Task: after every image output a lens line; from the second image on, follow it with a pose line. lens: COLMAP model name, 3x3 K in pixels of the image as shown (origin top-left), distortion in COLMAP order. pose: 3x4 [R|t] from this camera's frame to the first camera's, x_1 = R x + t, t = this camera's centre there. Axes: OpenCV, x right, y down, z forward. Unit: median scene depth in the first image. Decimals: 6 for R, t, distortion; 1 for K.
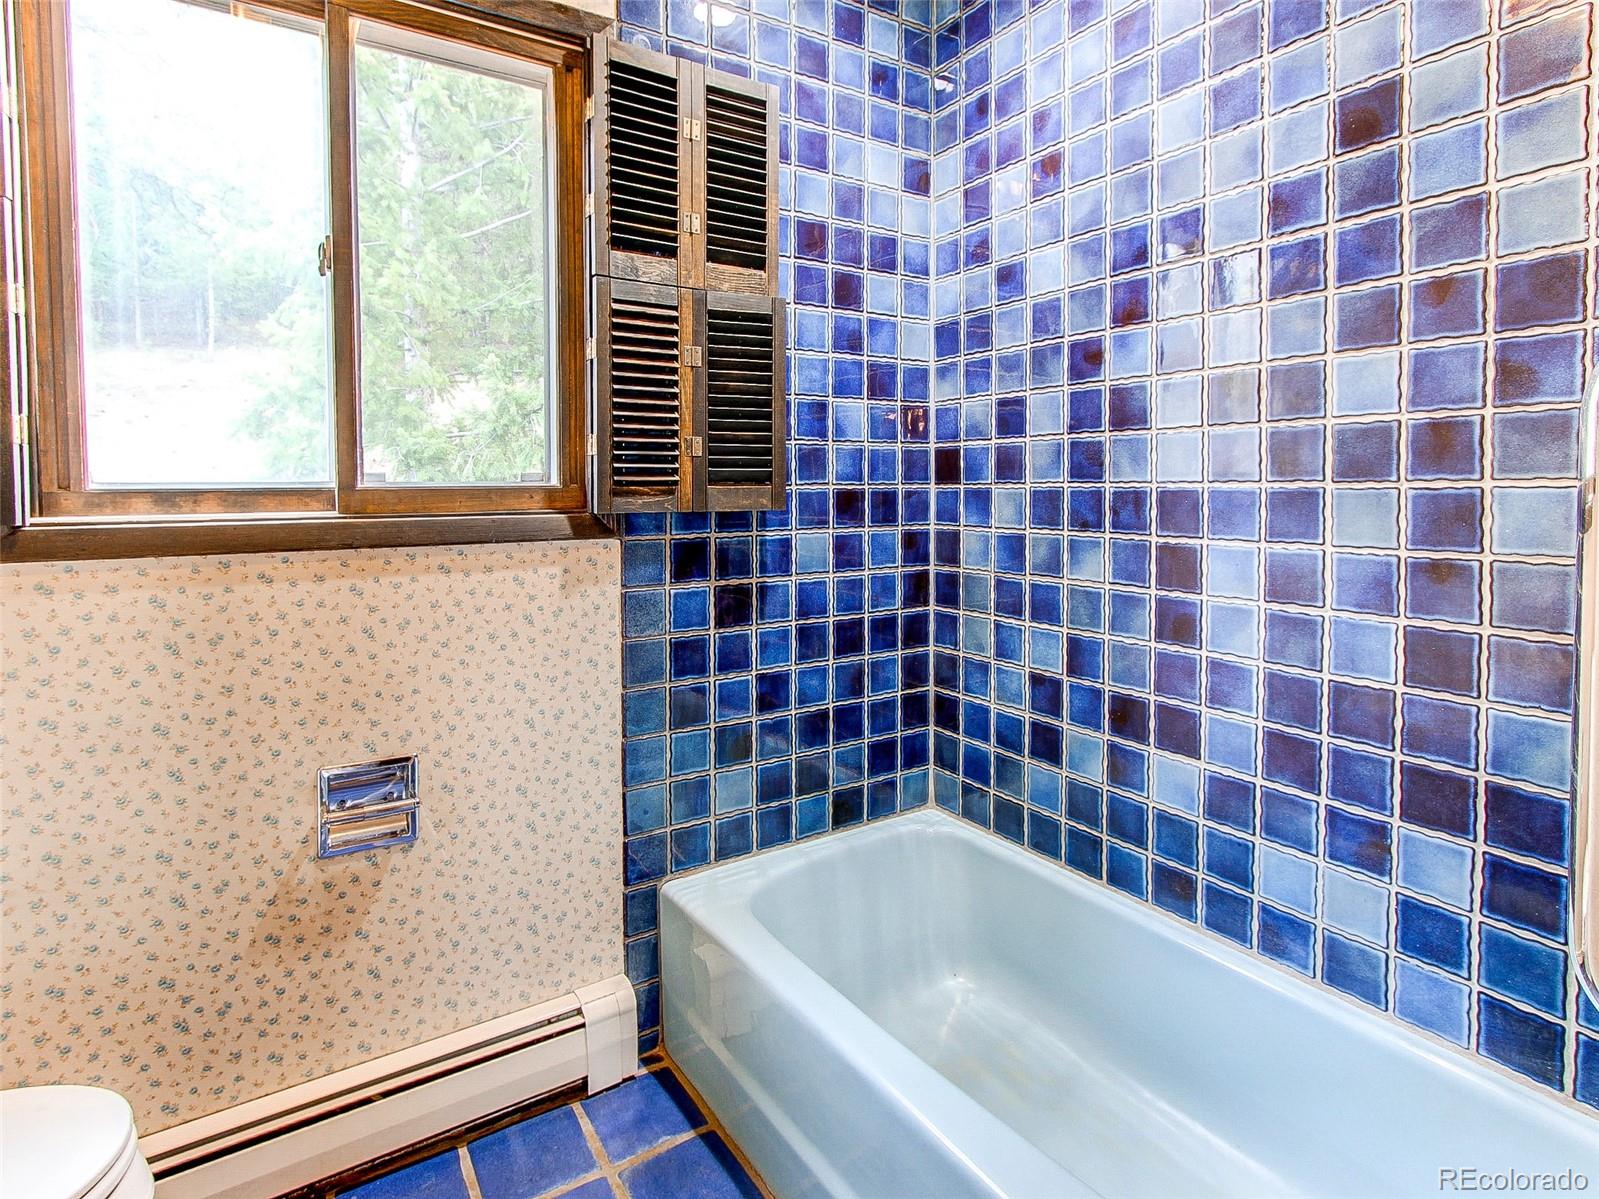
lens RADIAL K [[854.2, 0, 798.7], [0, 854.2, 515.8], [0, 0, 1]] dist [-0.003982, 0.000496]
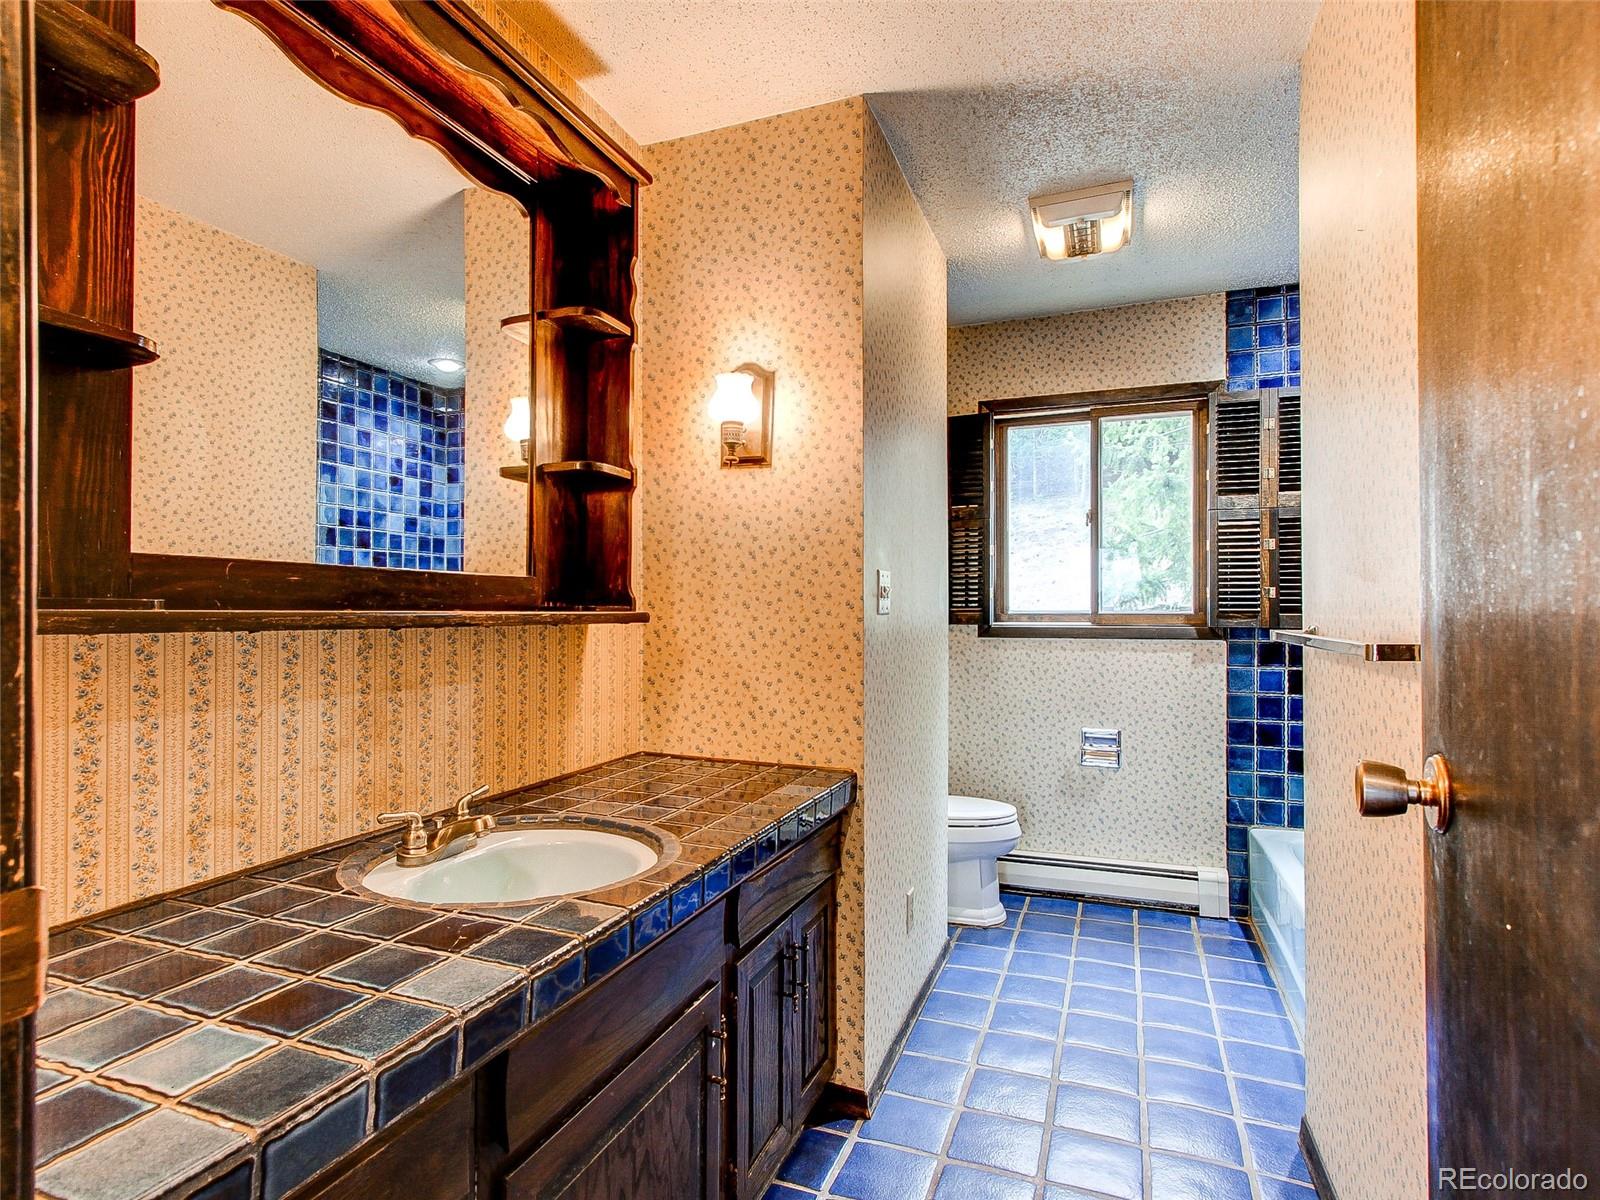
lens RADIAL K [[849.0, 0, 775.1], [0, 849.0, 596.9], [0, 0, 1]] dist [-0.015297, 0.024806]
pose [[0.571653, -0.004117, -0.820485, 0.797256], [-0.029117, 0.999256, -0.025300, 0.006466], [0.819979, 0.038353, 0.571107, -0.960744]]
